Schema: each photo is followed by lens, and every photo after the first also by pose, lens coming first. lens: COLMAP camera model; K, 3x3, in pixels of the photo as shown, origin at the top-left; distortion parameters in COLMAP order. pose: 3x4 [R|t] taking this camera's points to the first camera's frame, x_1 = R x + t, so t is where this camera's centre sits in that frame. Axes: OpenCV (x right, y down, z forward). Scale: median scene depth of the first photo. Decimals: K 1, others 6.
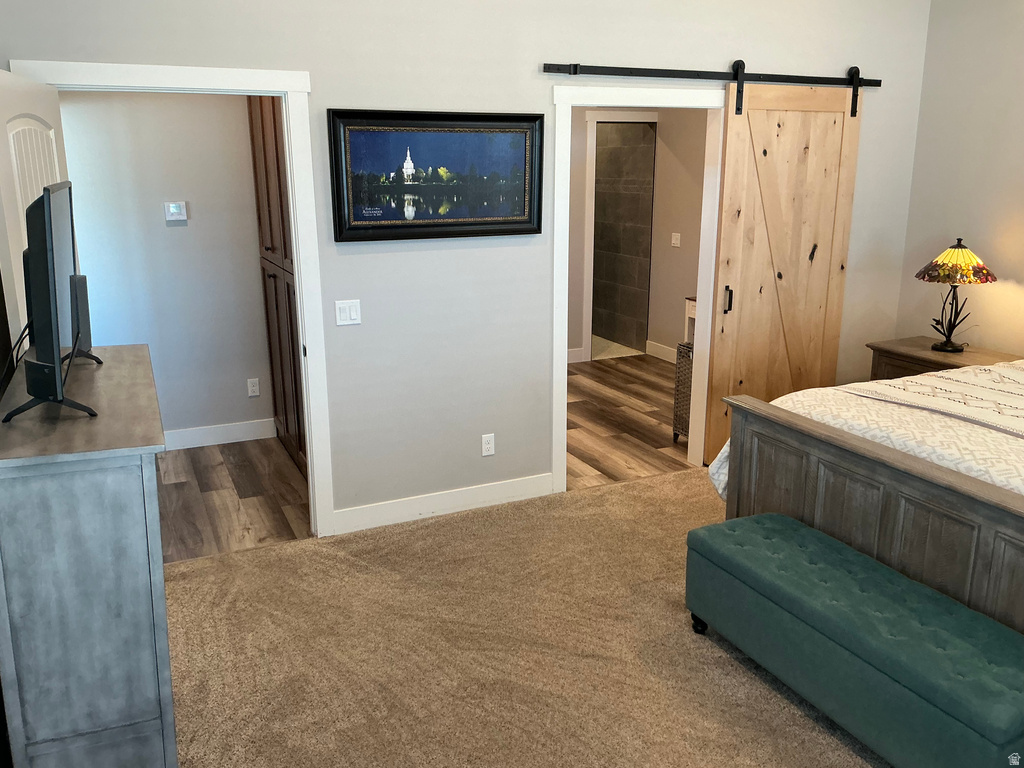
lens RADIAL K [[838.6, 0, 512.0], [0, 838.6, 384.0], [0, 0, 1]] dist [0.105896, -0.208969]
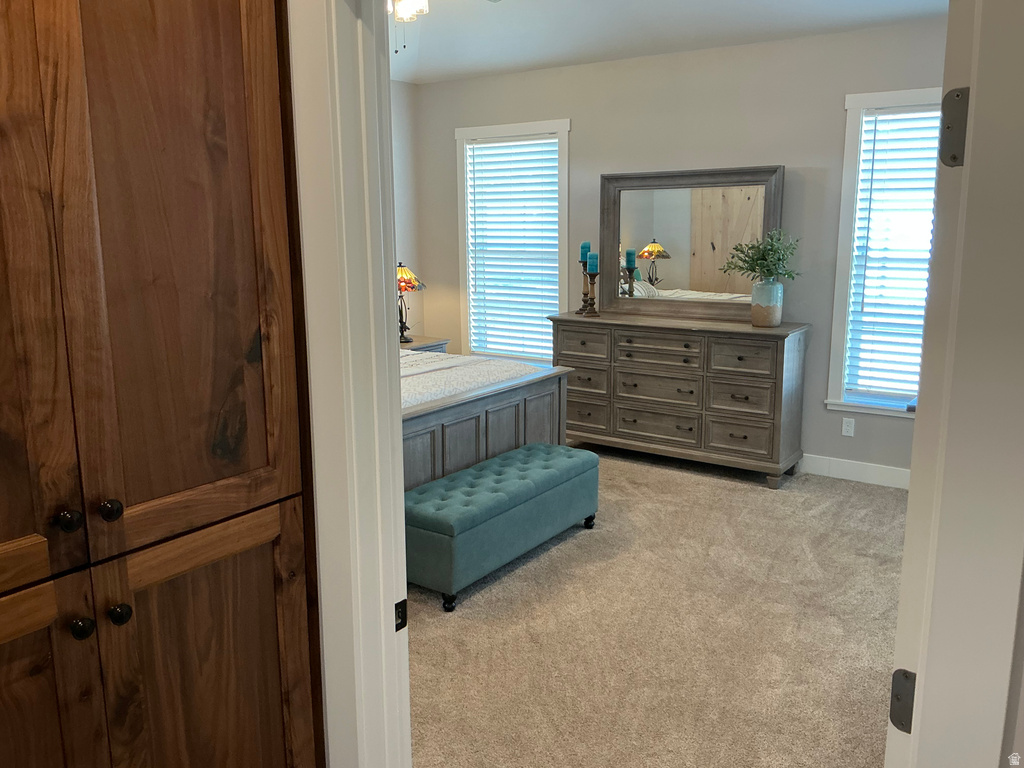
lens RADIAL K [[838.6, 0, 512.0], [0, 838.6, 384.0], [0, 0, 1]] dist [0.105896, -0.208969]
pose [[-0.499392, -0.159150, 0.851633, -0.571481], [0.225924, 0.925051, 0.305350, -0.243426], [-0.836400, 0.344894, -0.426008, 1.016466]]
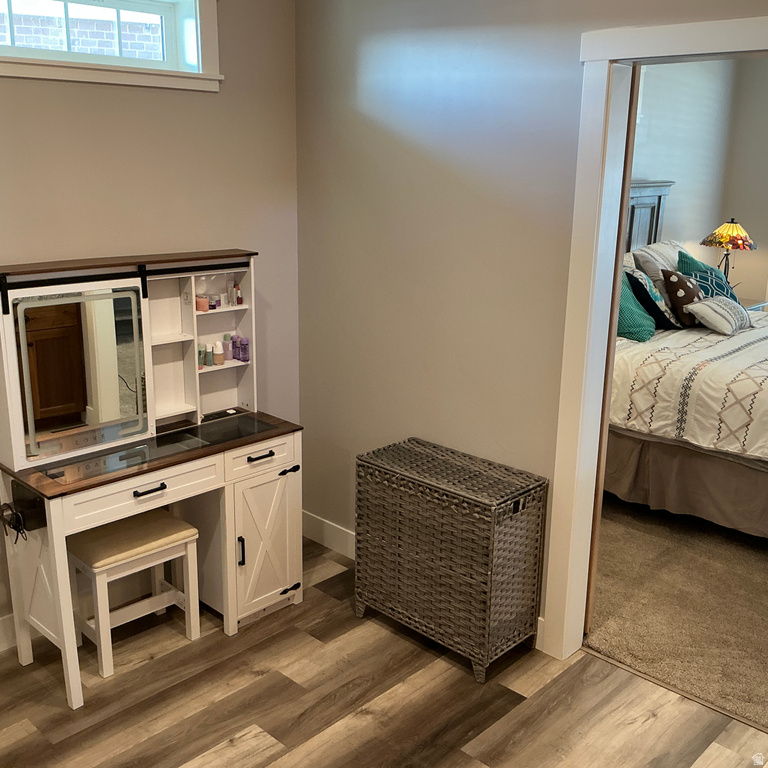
lens RADIAL K [[883.1, 0, 384.0], [0, 883.1, 384.0], [0, 0, 1]] dist [0.027181, -0.009107]
pose [[-0.382565, -0.242324, 0.891584, -0.311450], [0.204745, 0.918765, 0.337565, -0.400027], [-0.900957, 0.311688, -0.301873, 1.541830]]
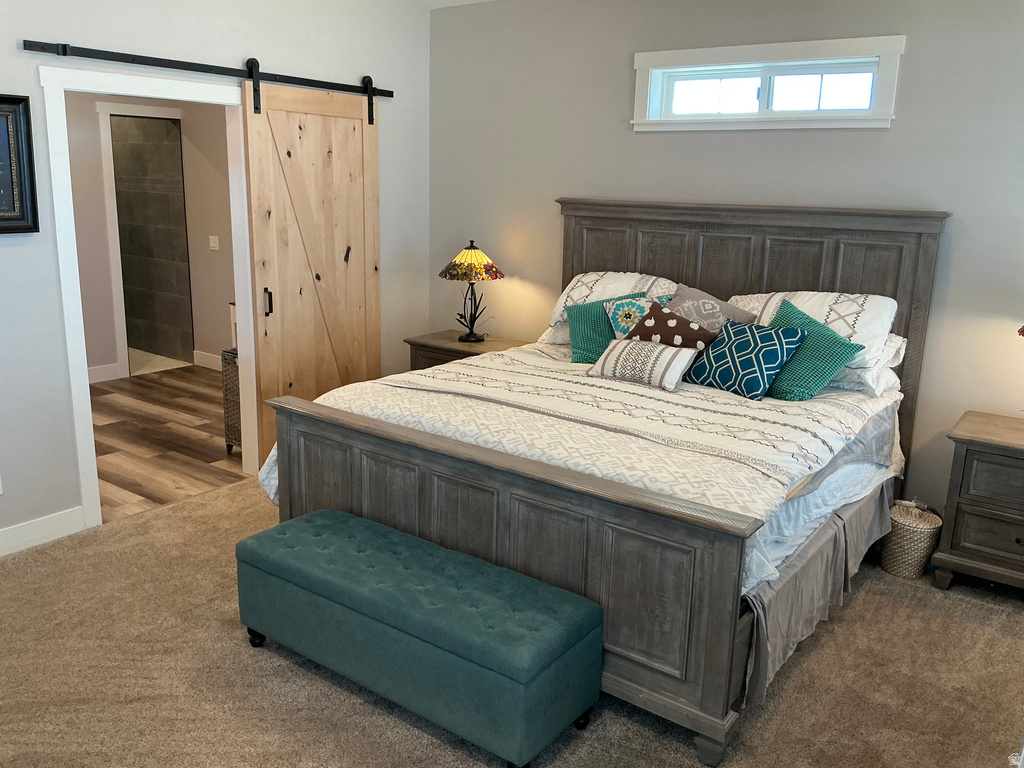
lens RADIAL K [[838.6, 0, 512.0], [0, 838.6, 384.0], [0, 0, 1]] dist [0.105896, -0.208969]
pose [[0.874112, -0.084492, 0.478320, 0.029047], [0.088994, 0.995943, 0.013294, 0.008104], [-0.477502, 0.030947, 0.878085, 0.005946]]
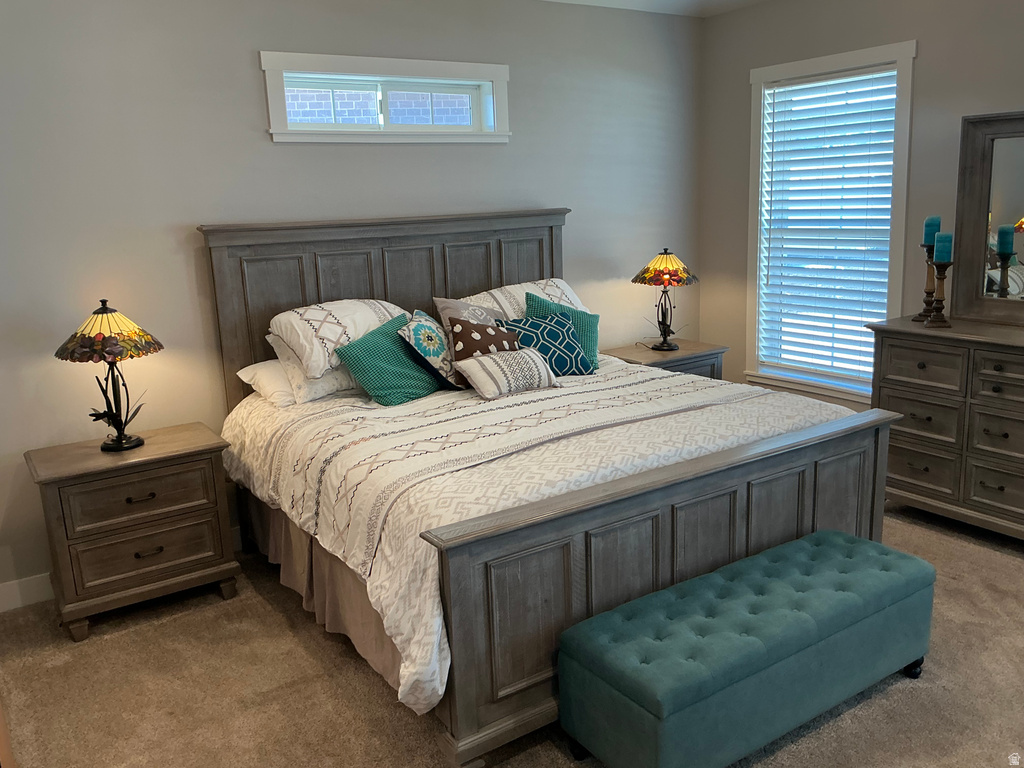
lens RADIAL K [[838.6, 0, 512.0], [0, 838.6, 384.0], [0, 0, 1]] dist [0.105896, -0.208969]
pose [[-0.153497, -0.202067, 0.967268, -0.291186], [0.286731, 0.927645, 0.239291, -0.196581], [-0.945634, 0.314076, -0.084451, 0.823298]]
